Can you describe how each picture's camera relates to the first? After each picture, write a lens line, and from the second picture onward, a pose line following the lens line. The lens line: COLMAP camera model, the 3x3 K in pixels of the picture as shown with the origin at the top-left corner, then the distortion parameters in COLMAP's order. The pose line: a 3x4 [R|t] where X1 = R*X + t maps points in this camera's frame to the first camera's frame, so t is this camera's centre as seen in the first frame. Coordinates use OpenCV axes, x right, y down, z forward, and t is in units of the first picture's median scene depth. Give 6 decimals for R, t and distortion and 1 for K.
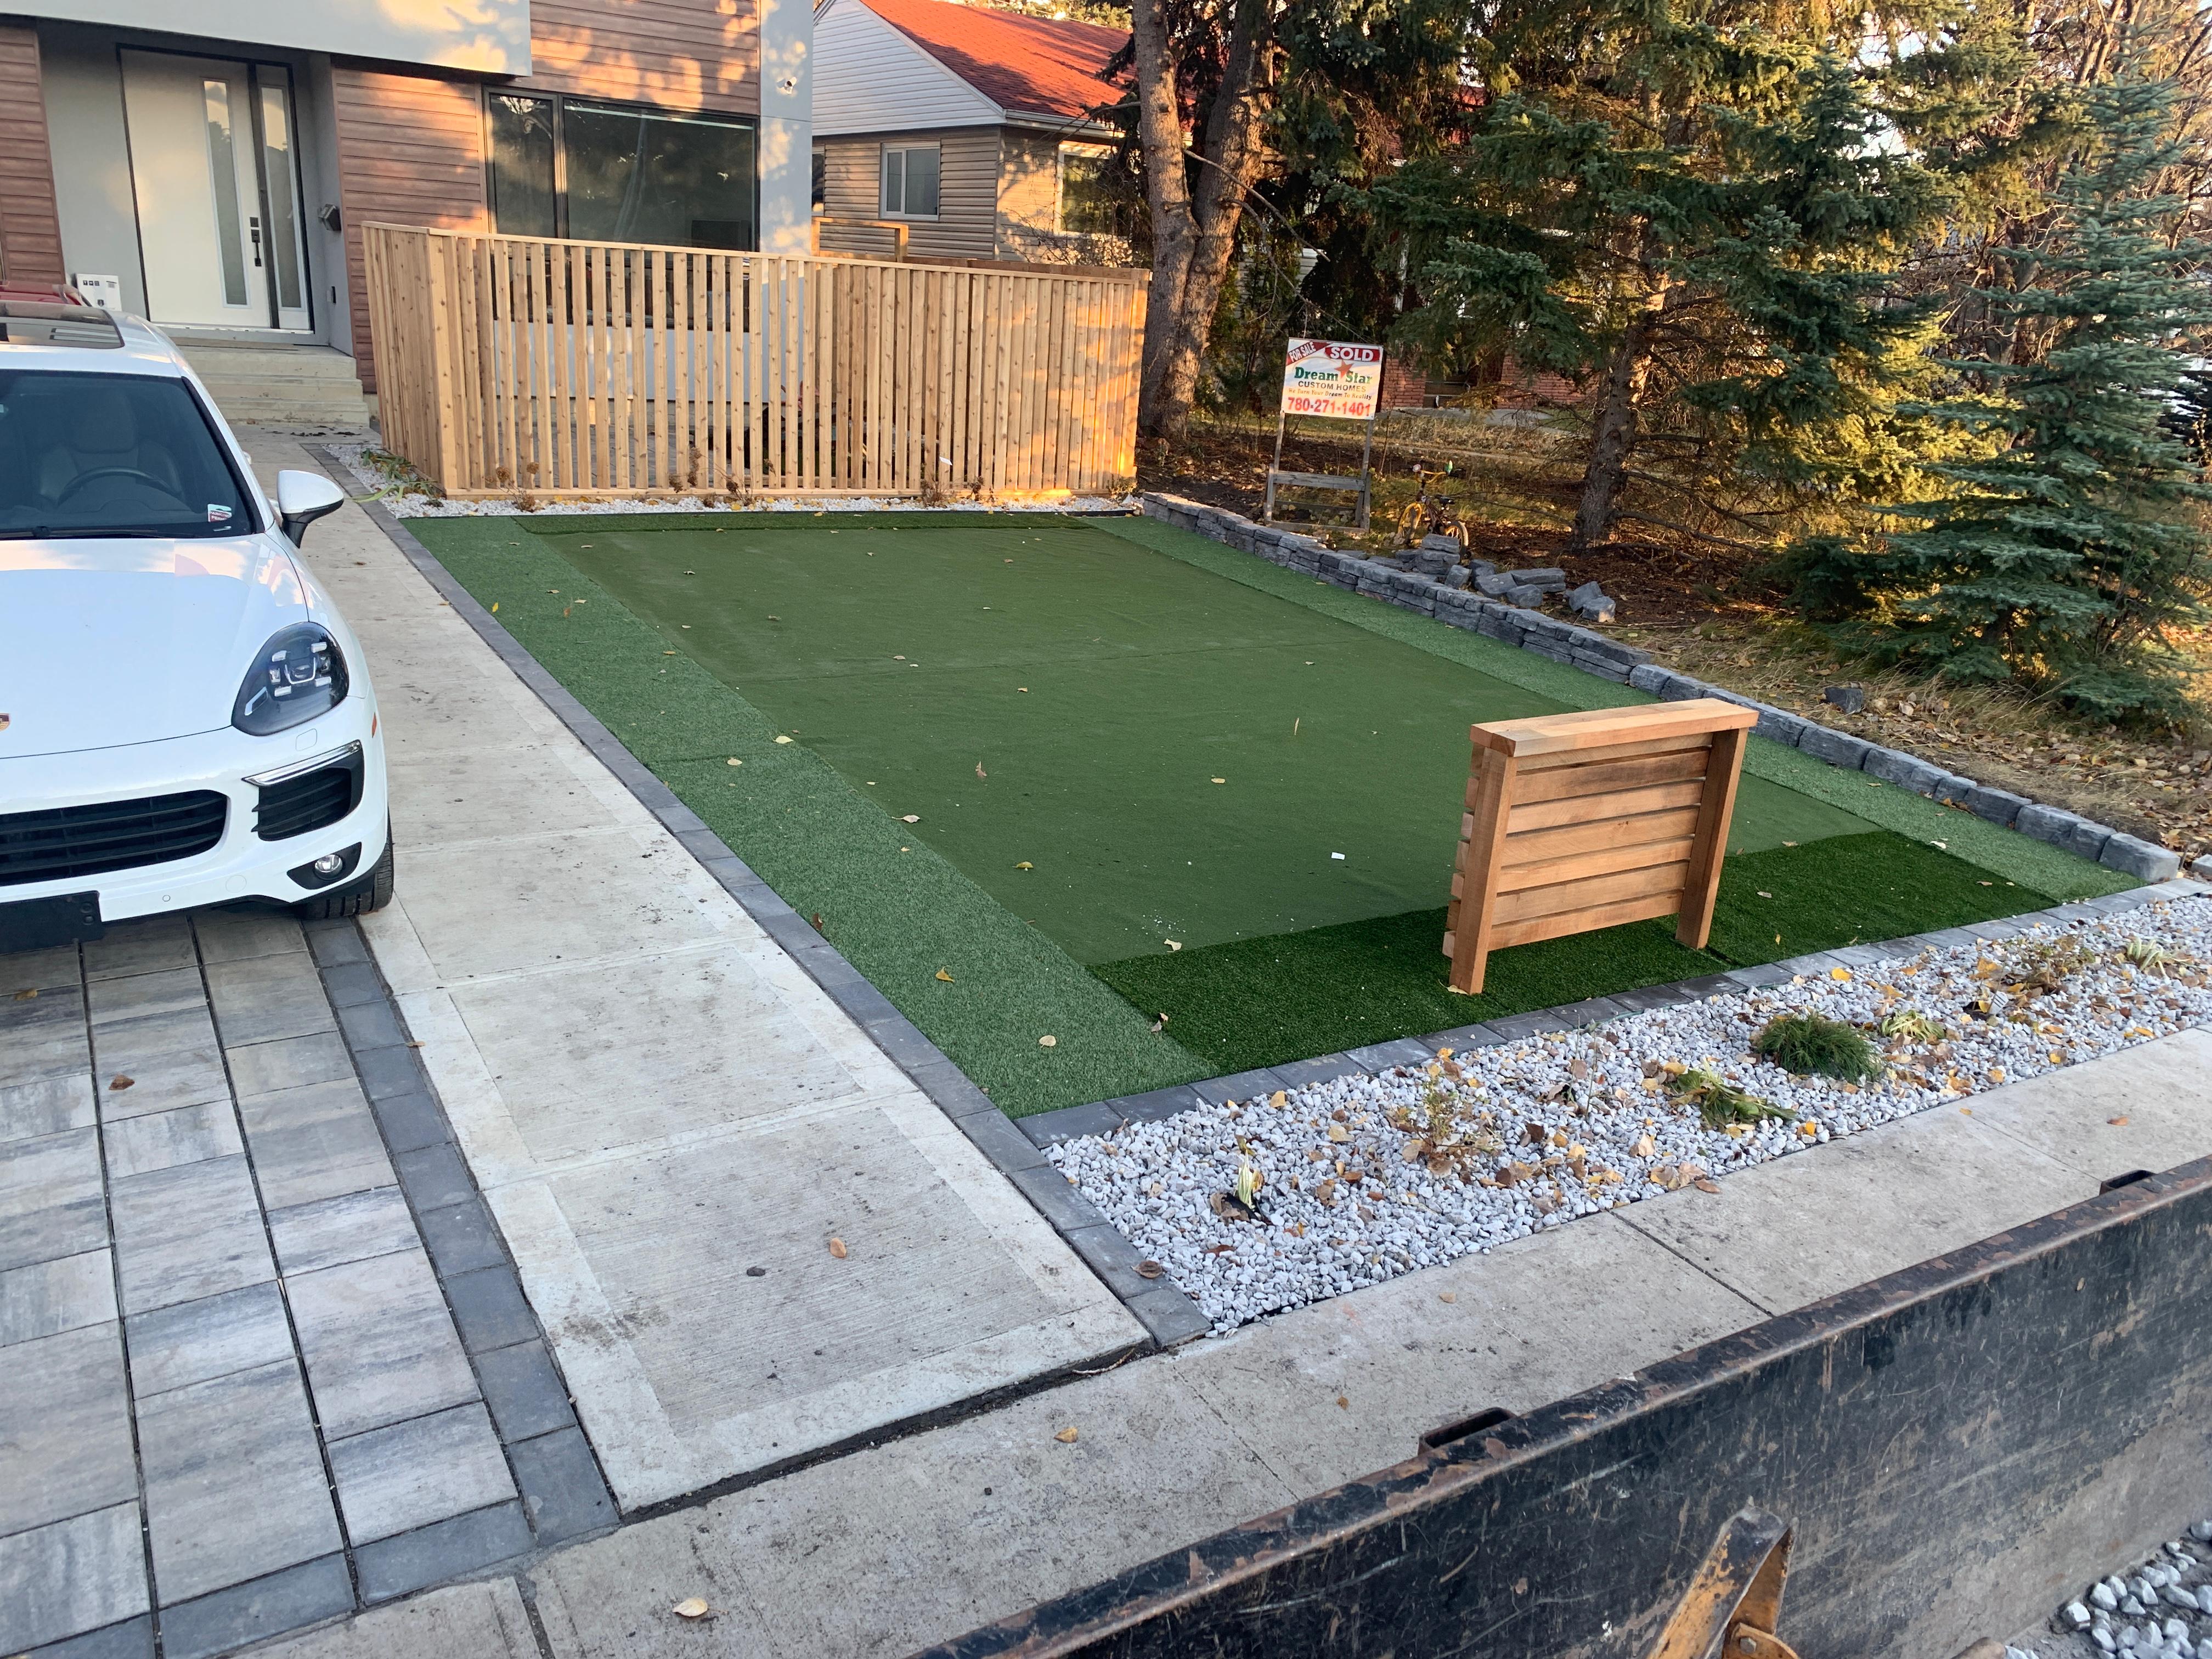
lens RADIAL K [[1666.9, 0, 1106.0], [0, 1666.9, 829.5], [0, 0, 1]] dist [-0.006758, -0.005655]
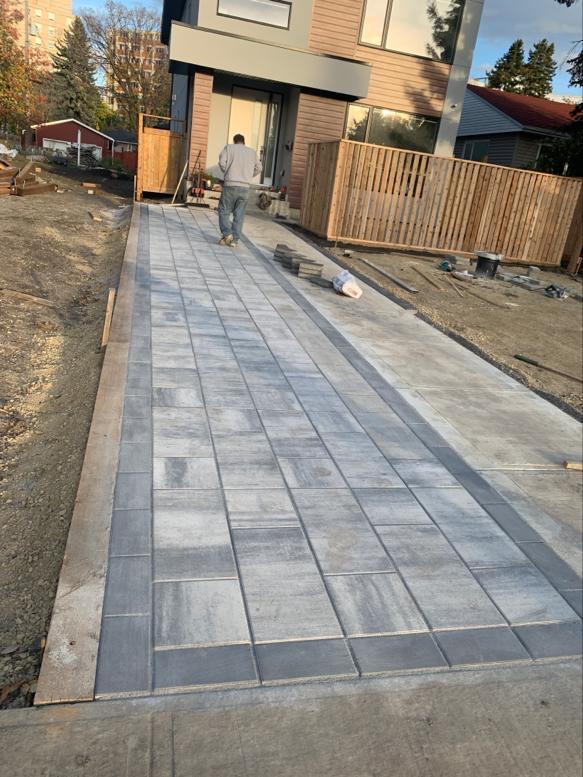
lens RADIAL K [[576.2, 0, 291.5], [0, 576.2, 388.5], [0, 0, 1]] dist [0.008661, 0.001599]
pose [[0.940837, 0.169689, -0.293312, -0.115099], [-0.171533, 0.984983, 0.019626, 0.039667], [0.292238, 0.031848, 0.955815, 0.054426]]
